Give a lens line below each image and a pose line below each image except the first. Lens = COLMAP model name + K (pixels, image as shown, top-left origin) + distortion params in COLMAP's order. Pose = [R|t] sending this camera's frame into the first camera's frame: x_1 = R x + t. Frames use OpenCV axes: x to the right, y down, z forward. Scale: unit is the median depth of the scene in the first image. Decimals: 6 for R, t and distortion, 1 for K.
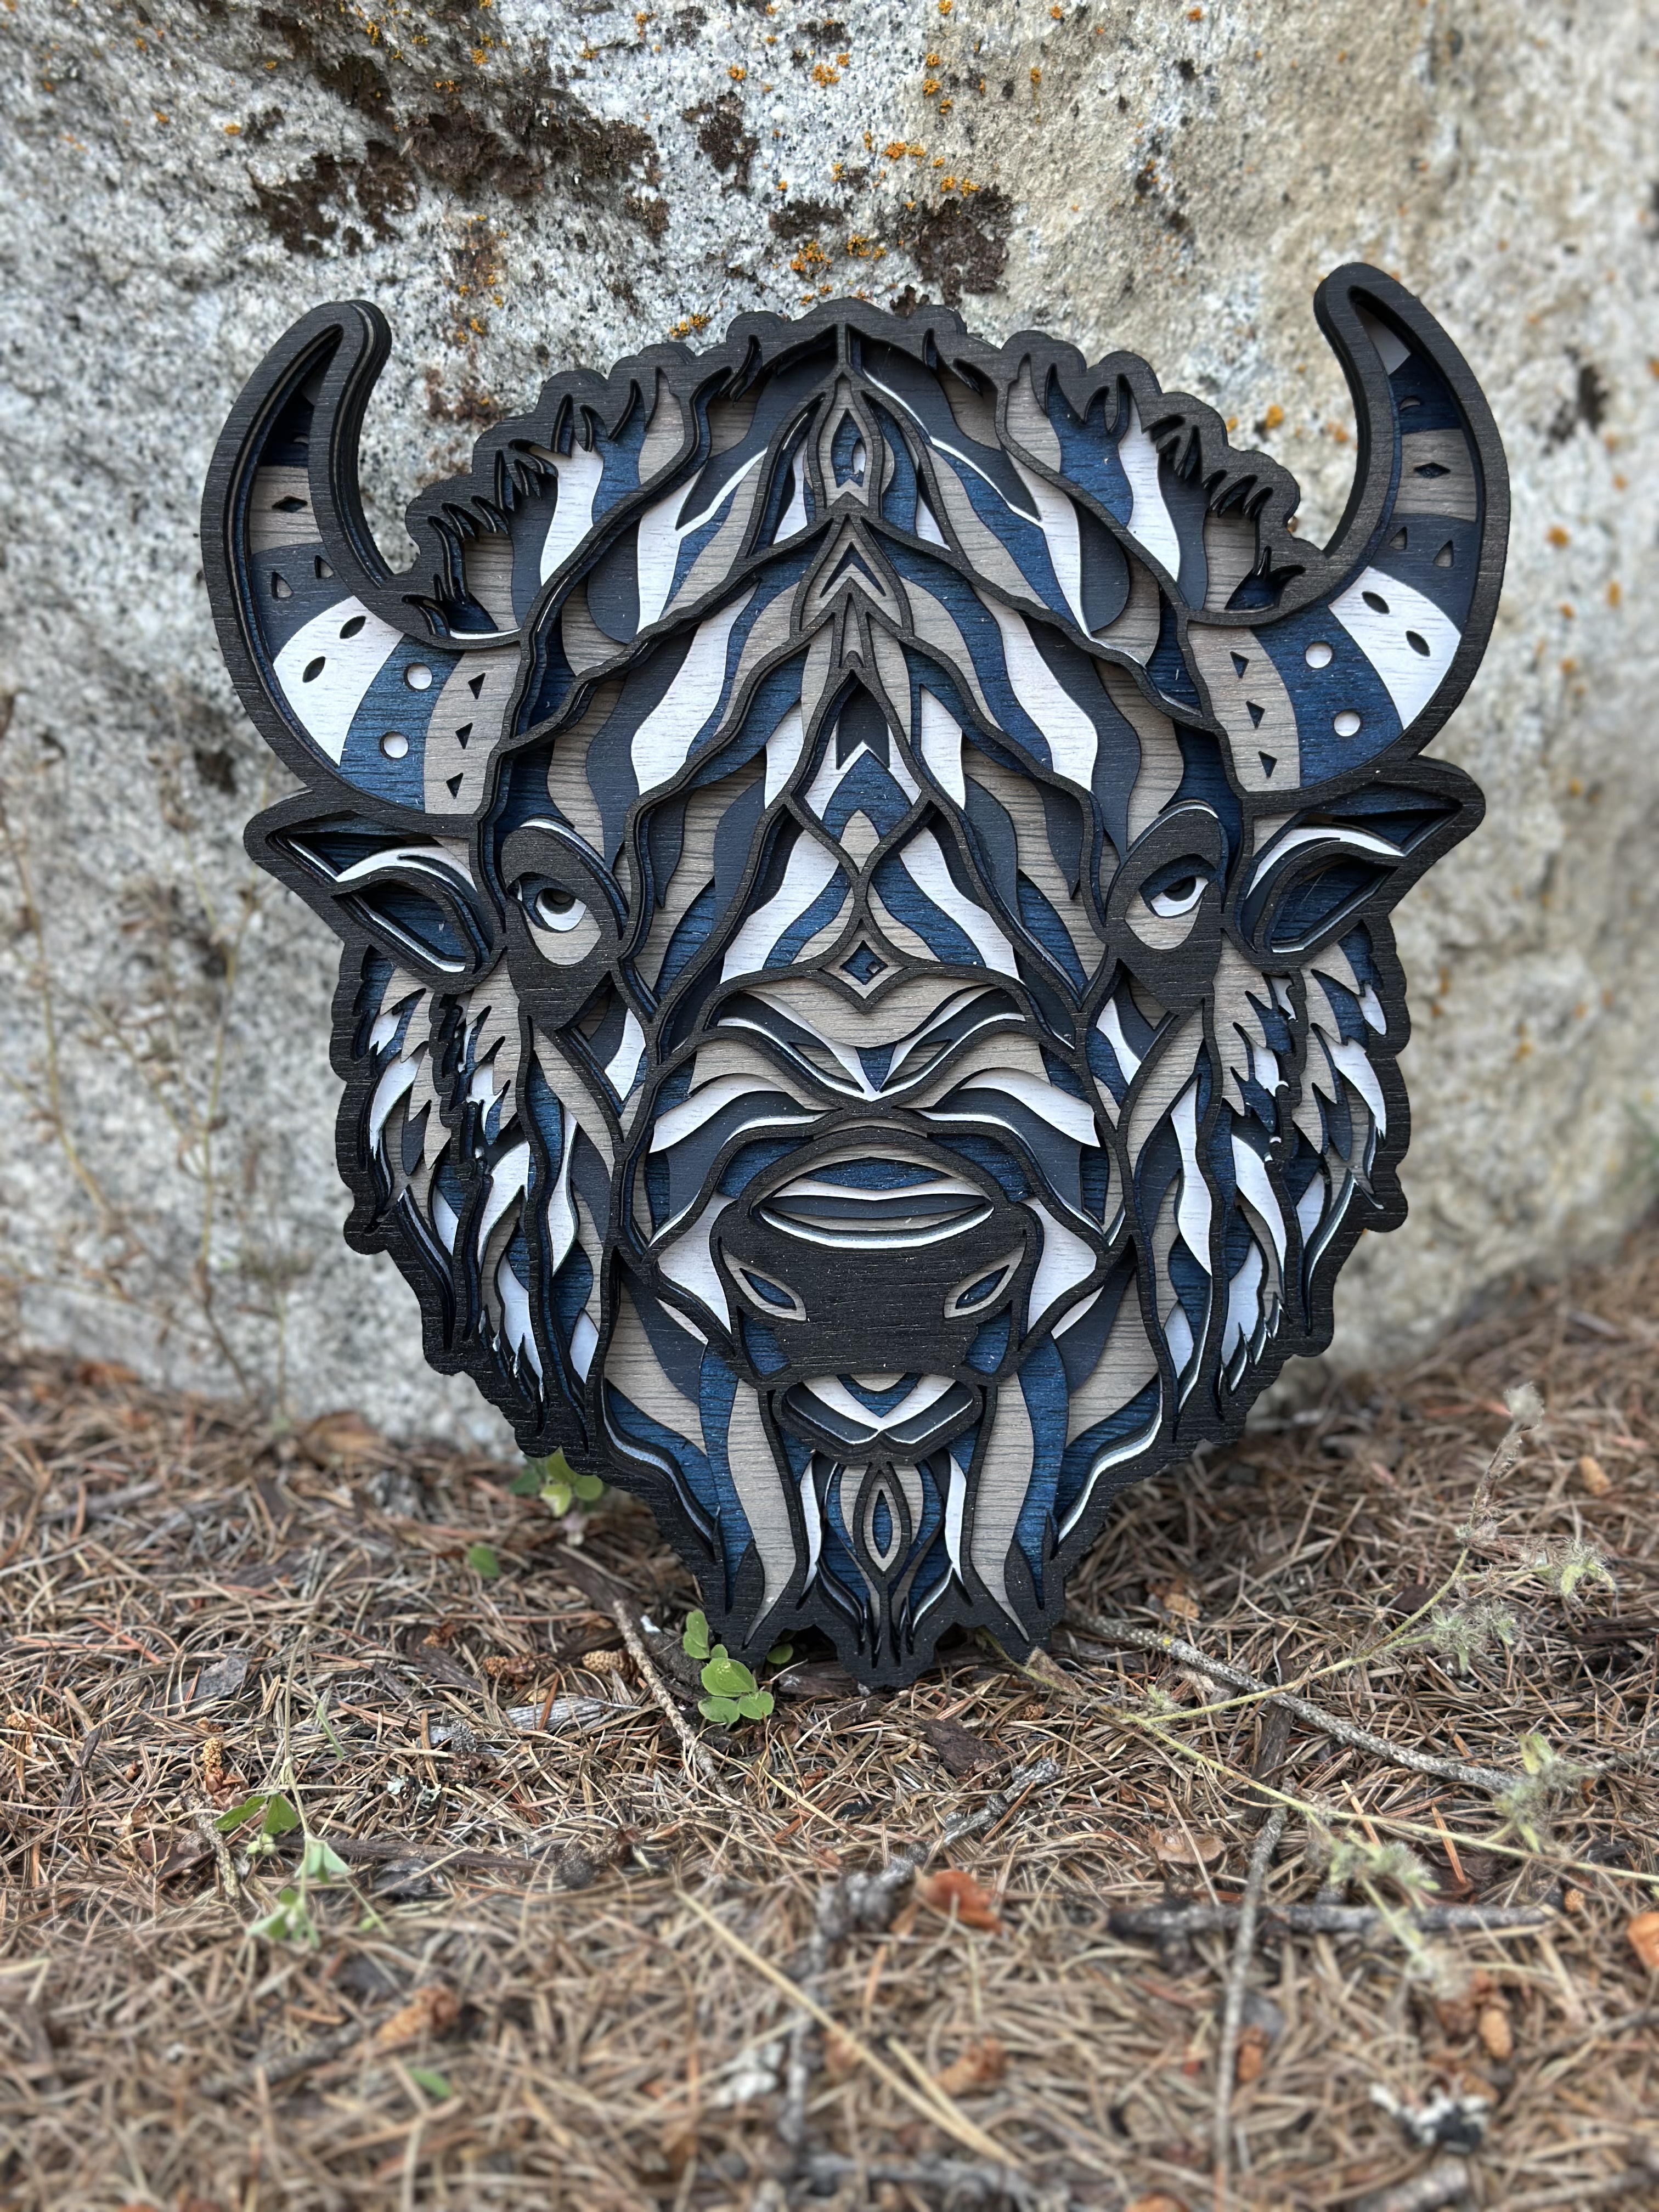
lens RADIAL K [[3118.1, 0, 831.8], [0, 3118.1, 1114.1], [0, 0, 1]] dist [0.273552, -0.776288]
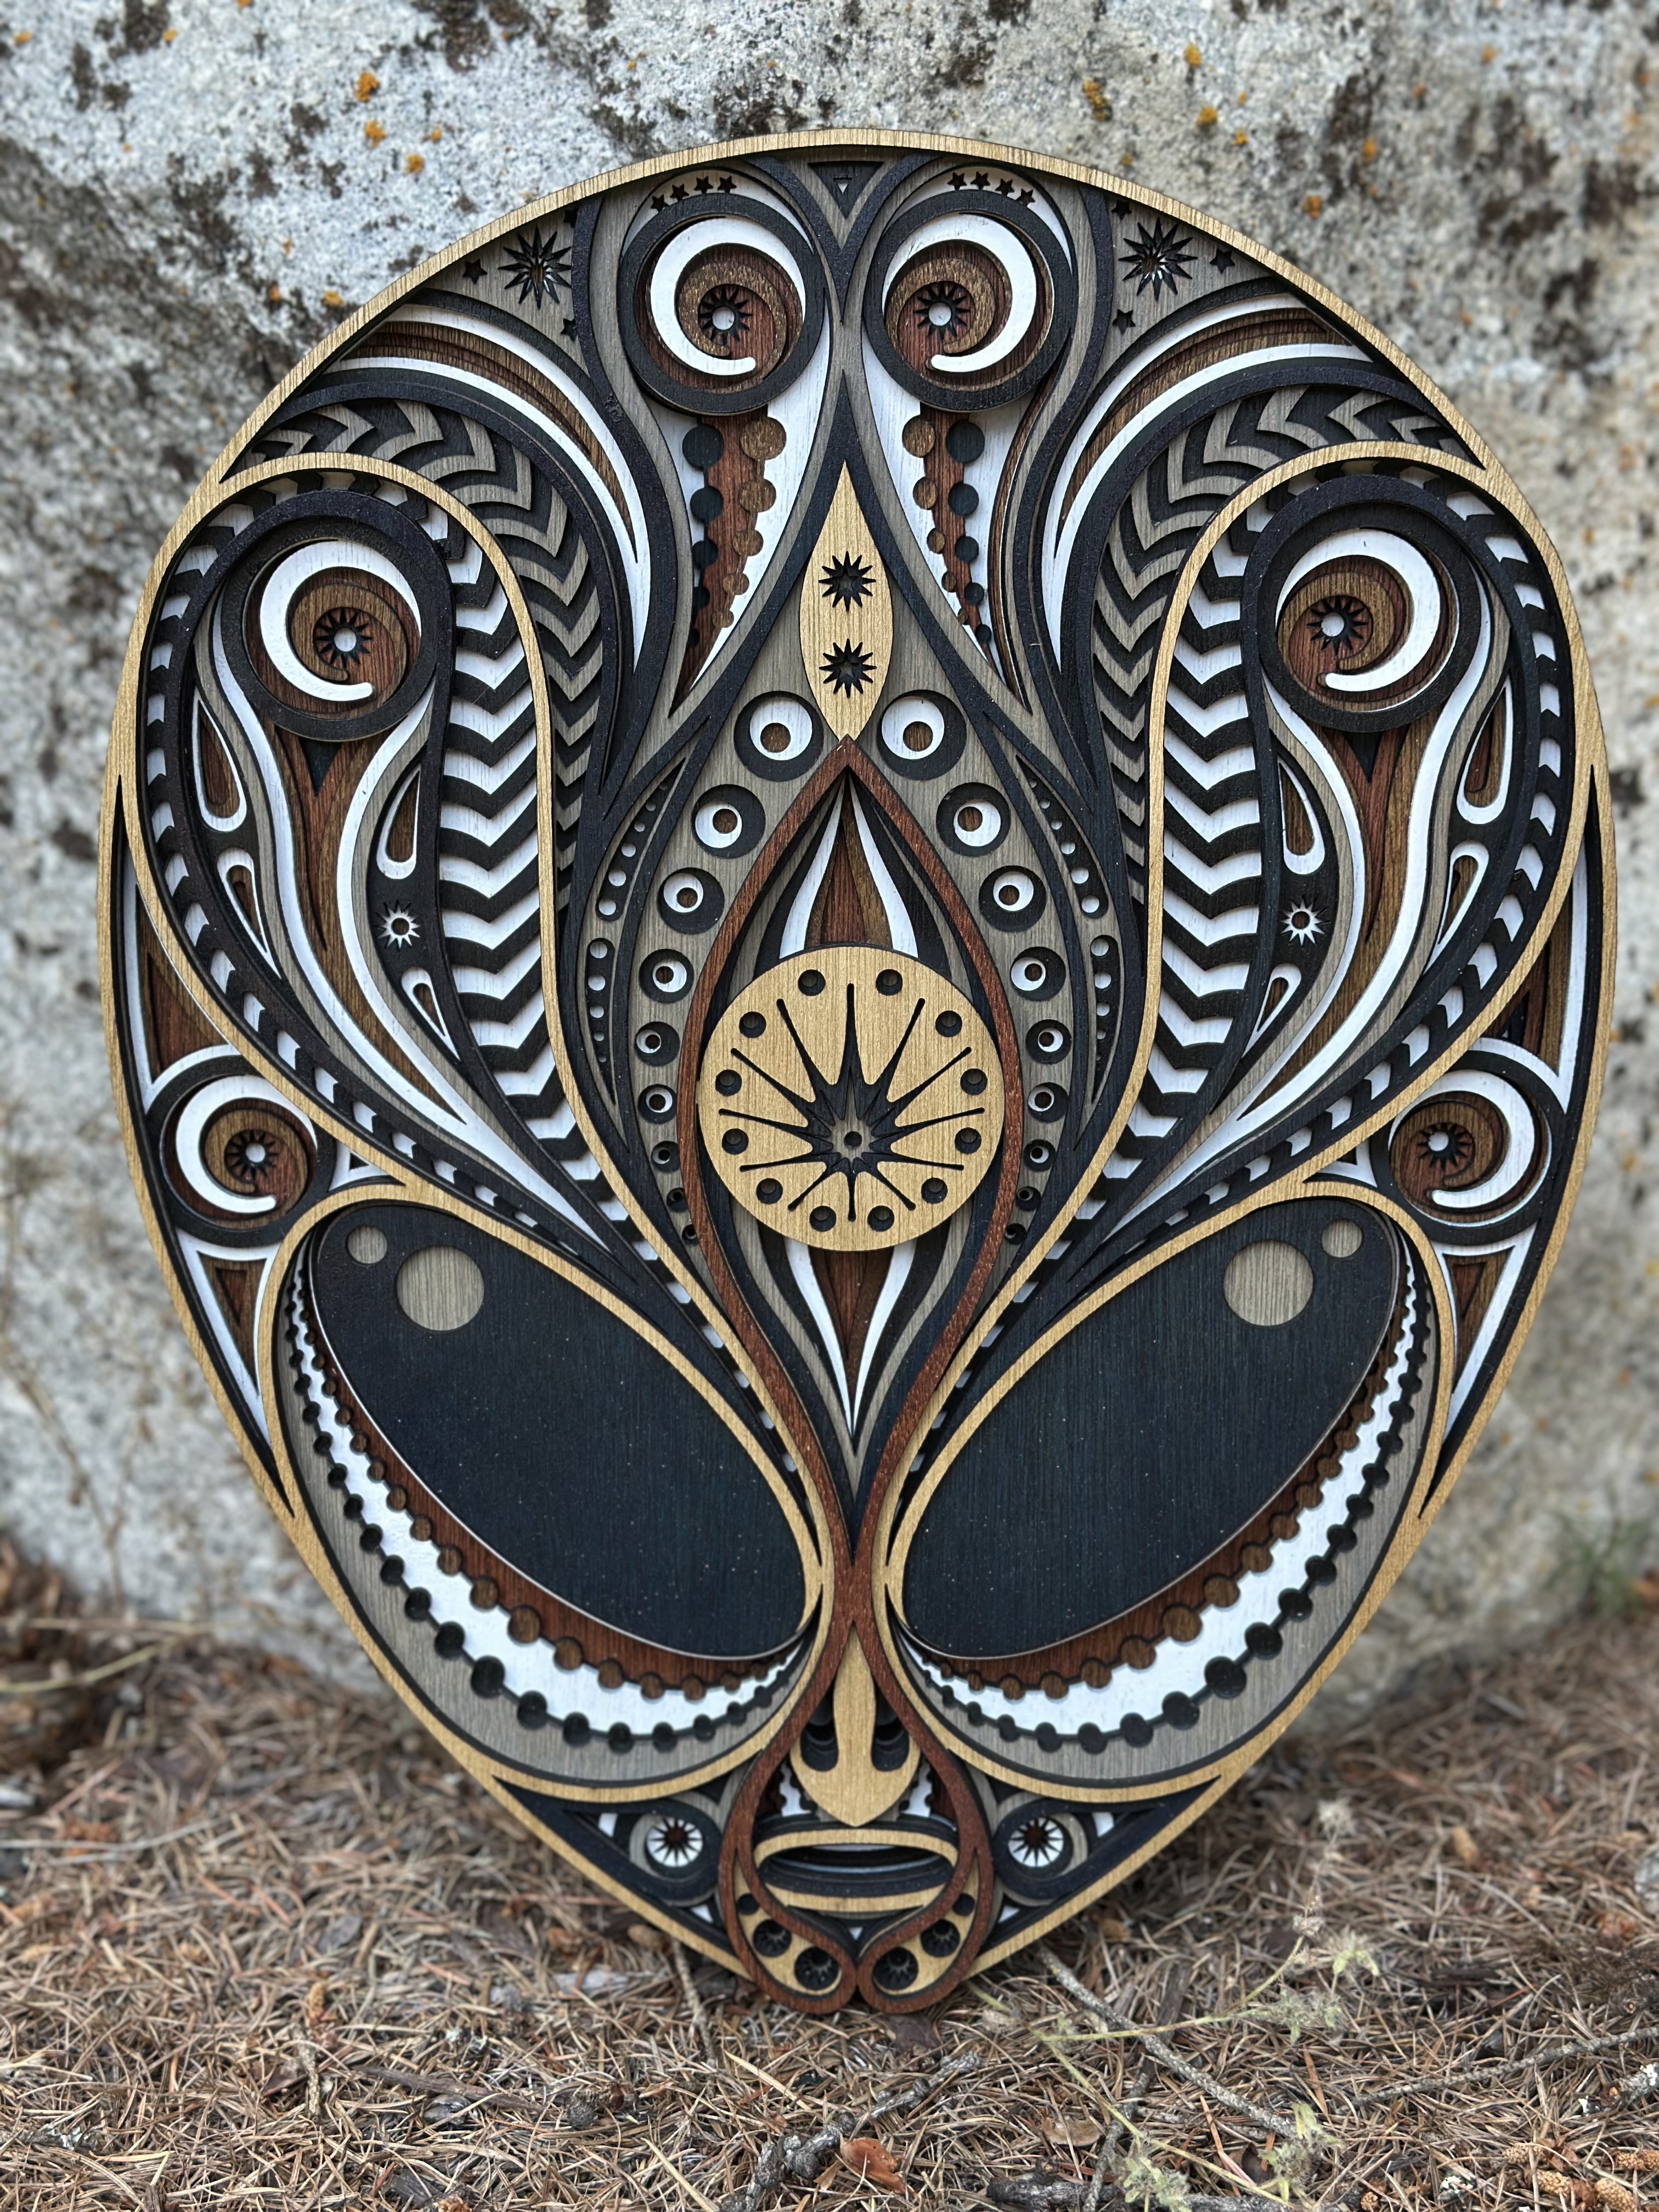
lens RADIAL K [[3113.8, 0, 844.9], [0, 3113.8, 1110.2], [0, 0, 1]] dist [0.272958, -0.741630]
pose [[0.994015, 0.047083, -0.098576, 0.122403], [-0.053673, 0.996421, -0.065296, -0.079299], [0.095149, 0.070196, 0.992985, -0.265755]]
